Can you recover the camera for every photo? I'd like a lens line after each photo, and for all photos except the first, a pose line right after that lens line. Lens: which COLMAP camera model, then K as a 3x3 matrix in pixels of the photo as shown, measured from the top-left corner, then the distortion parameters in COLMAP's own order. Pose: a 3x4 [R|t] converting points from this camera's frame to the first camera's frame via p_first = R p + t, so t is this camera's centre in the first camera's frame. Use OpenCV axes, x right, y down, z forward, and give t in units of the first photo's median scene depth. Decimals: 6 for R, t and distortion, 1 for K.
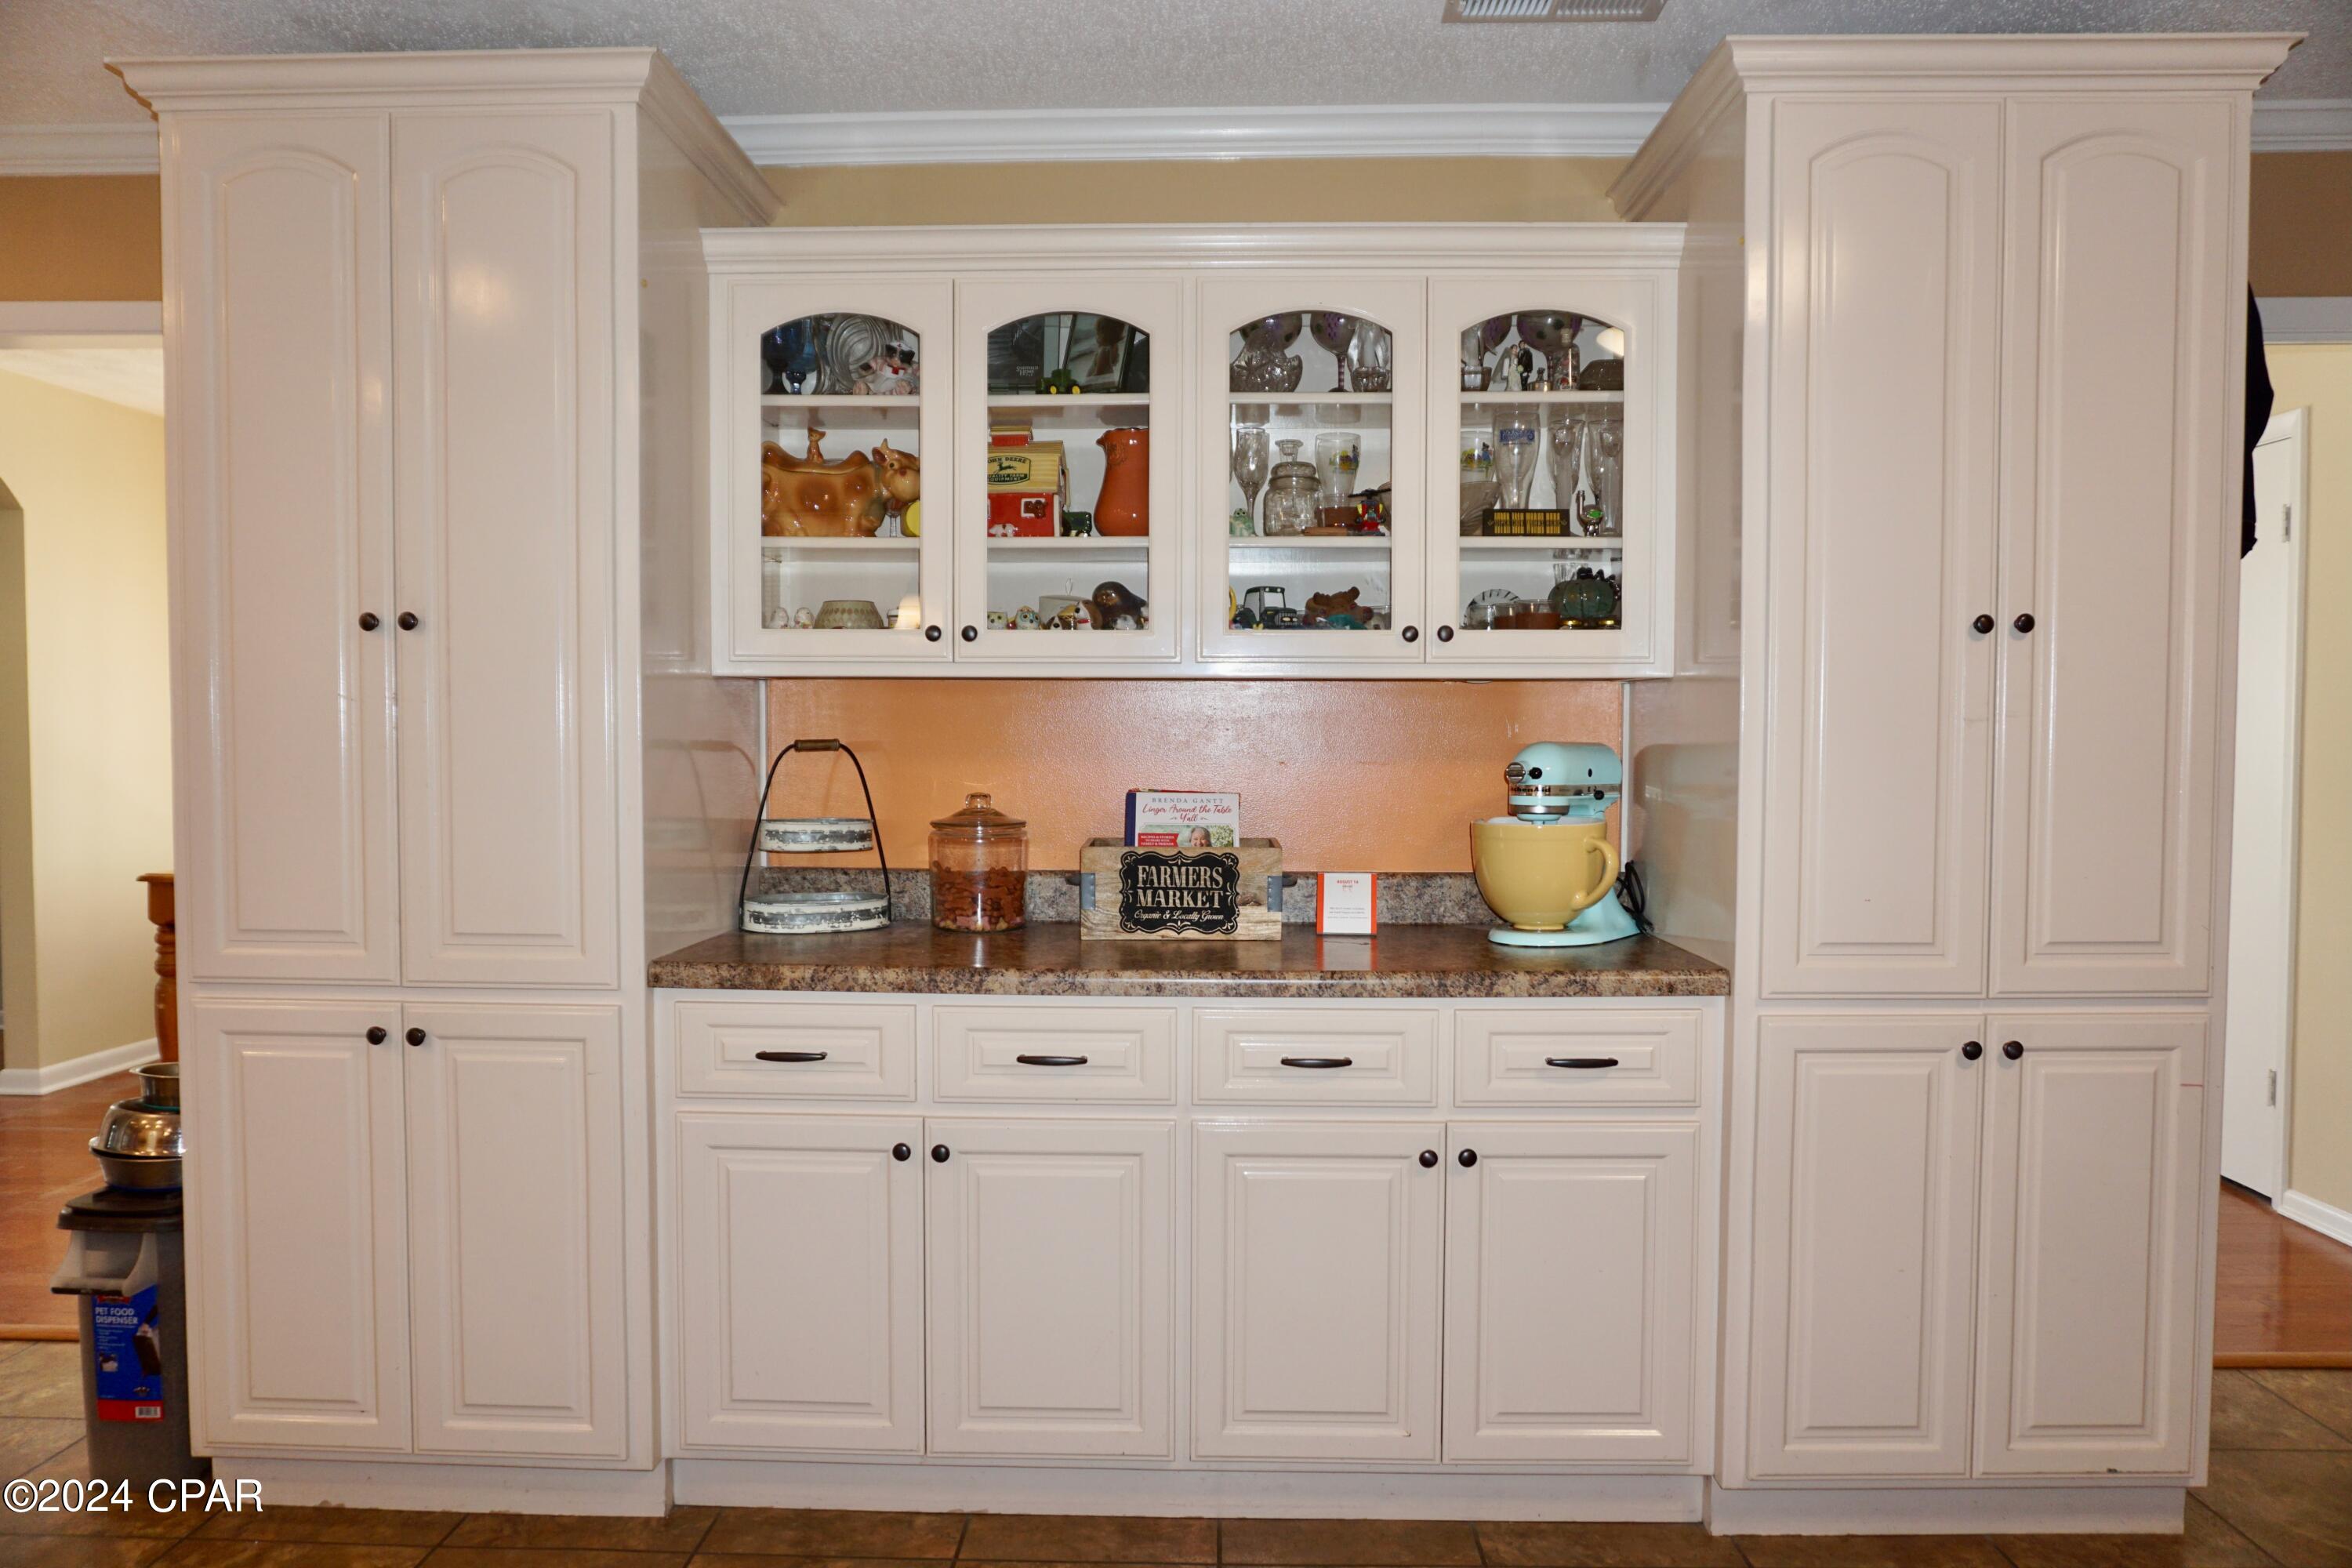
lens RADIAL K [[1544.6, 0, 1170.1], [0, 1544.6, 800.8], [0, 0, 1]] dist [-0.054465, 0.037800]
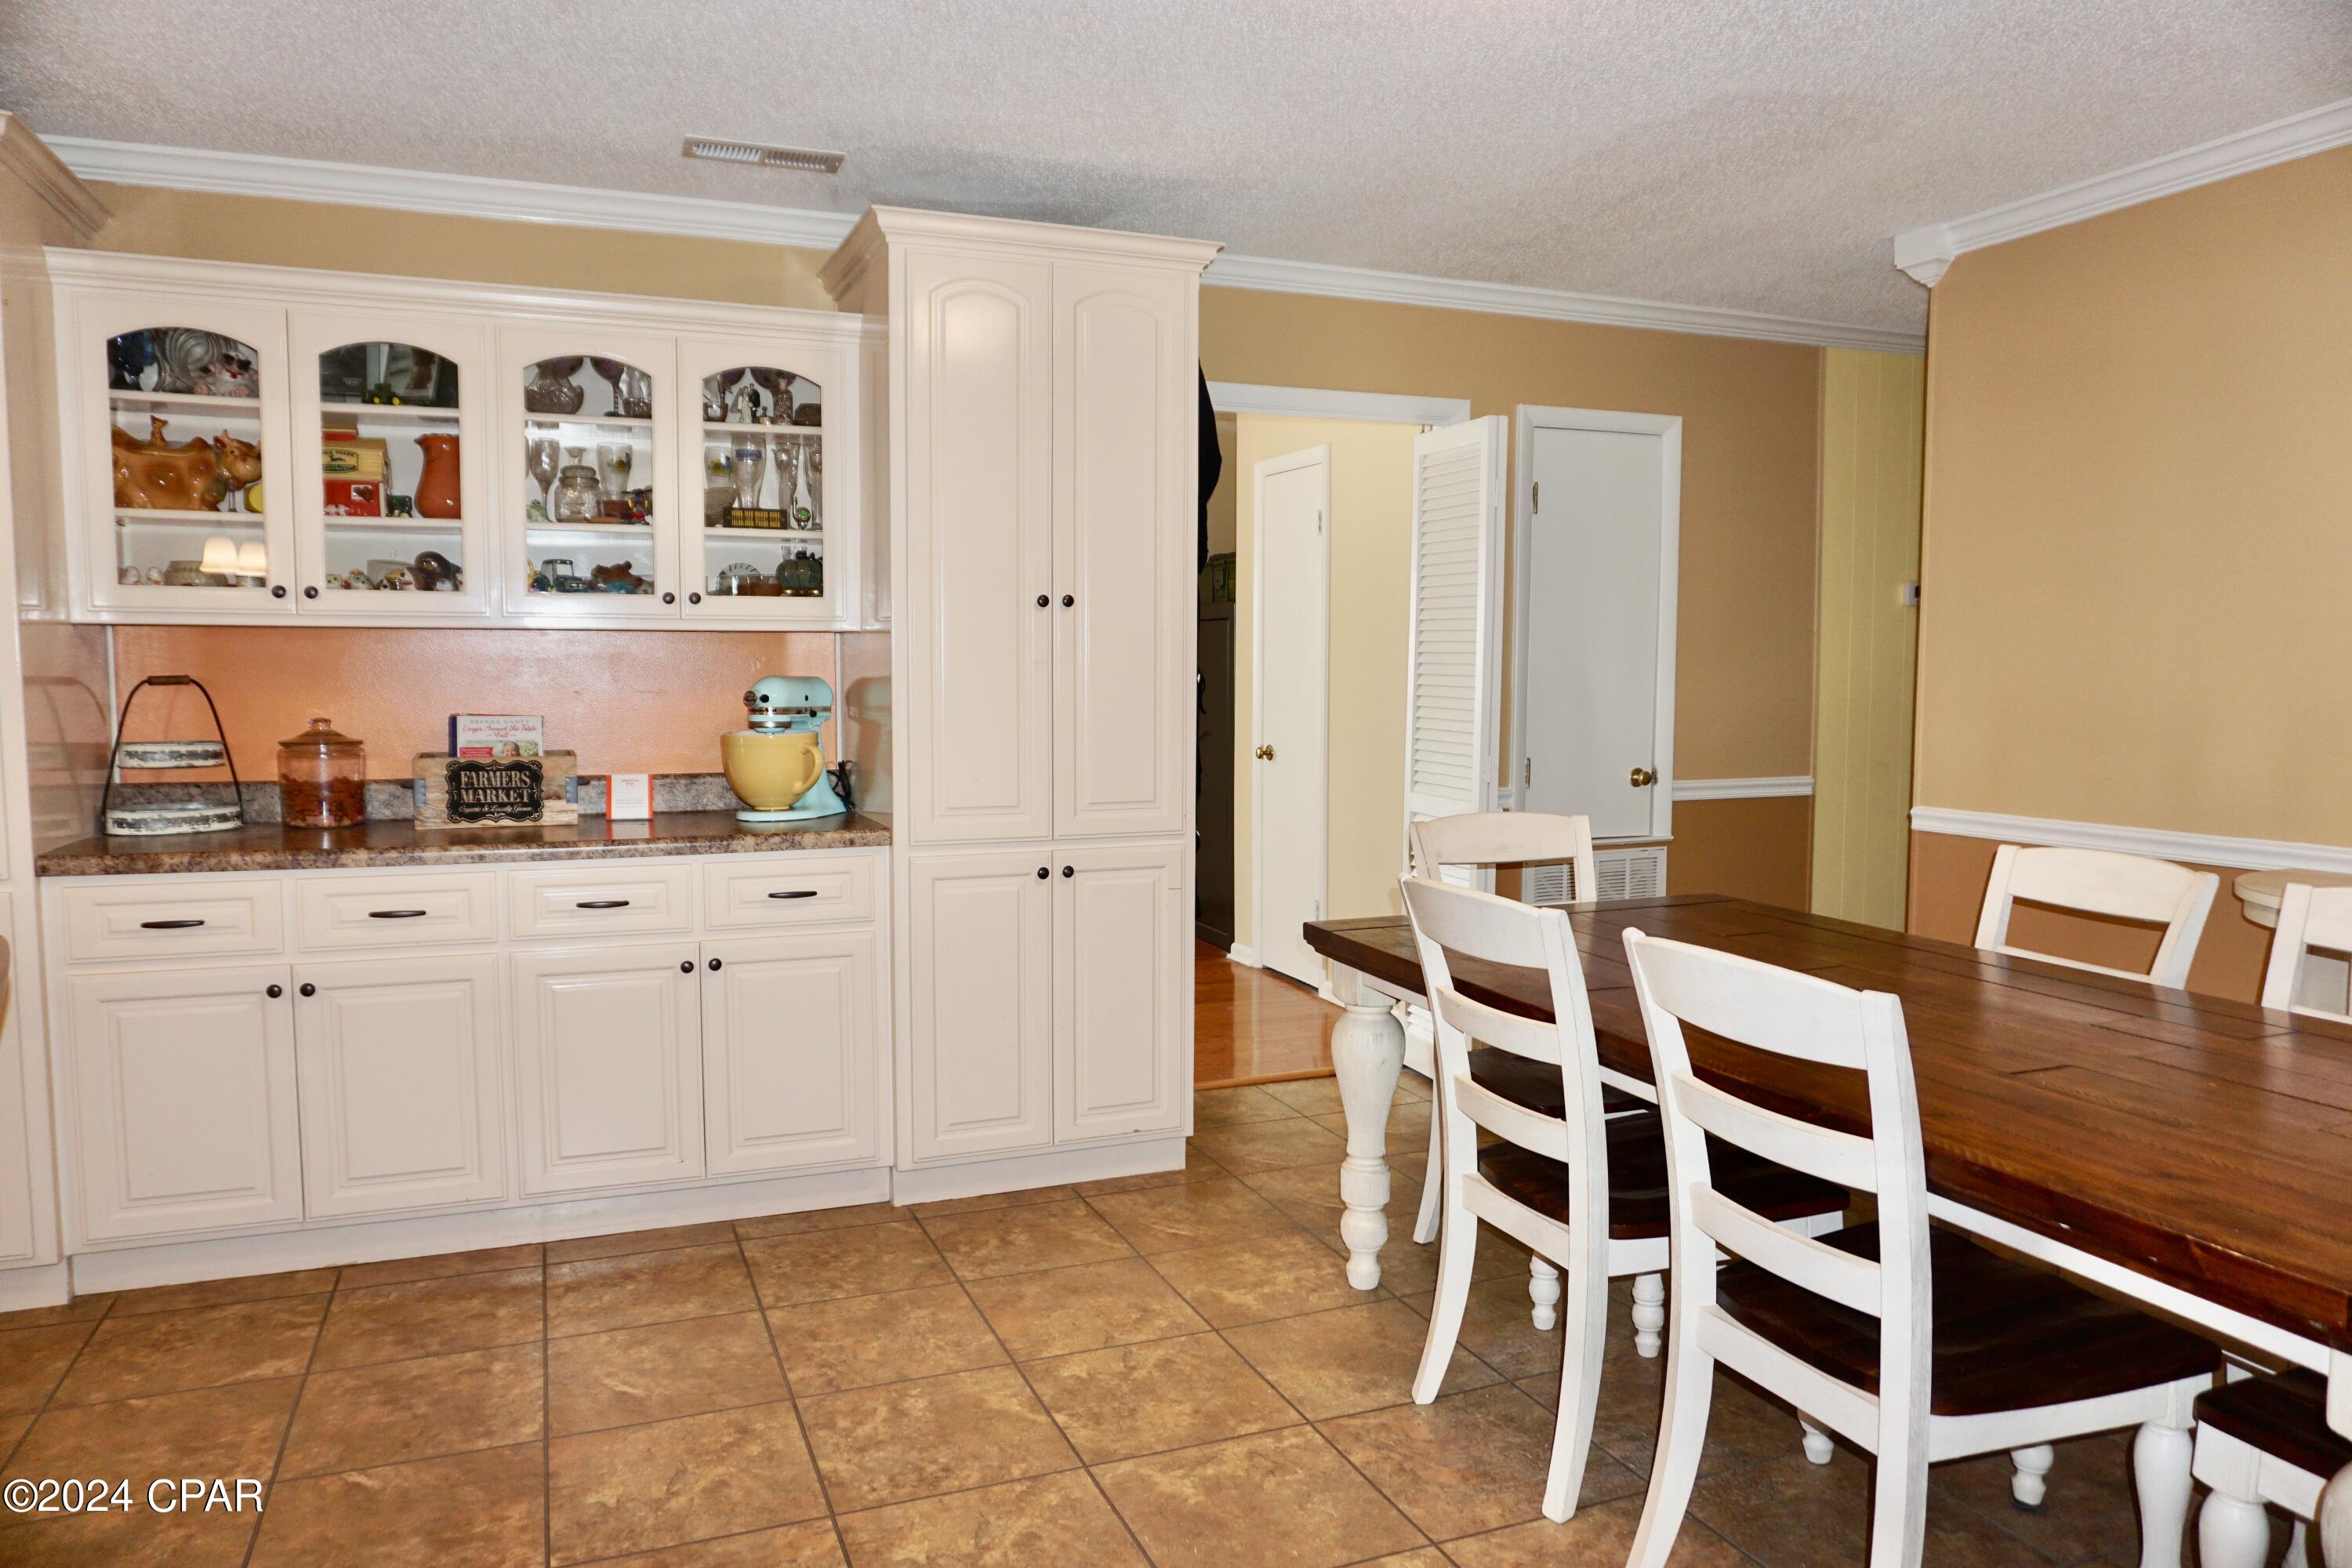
lens RADIAL K [[1544.6, 0, 1170.1], [0, 1544.6, 800.8], [0, 0, 1]] dist [-0.054465, 0.037800]
pose [[0.914199, -0.032654, 0.403948, 0.004467], [0.013697, 0.998669, 0.049733, 0.010203], [-0.405034, -0.039933, 0.913429, -0.429021]]
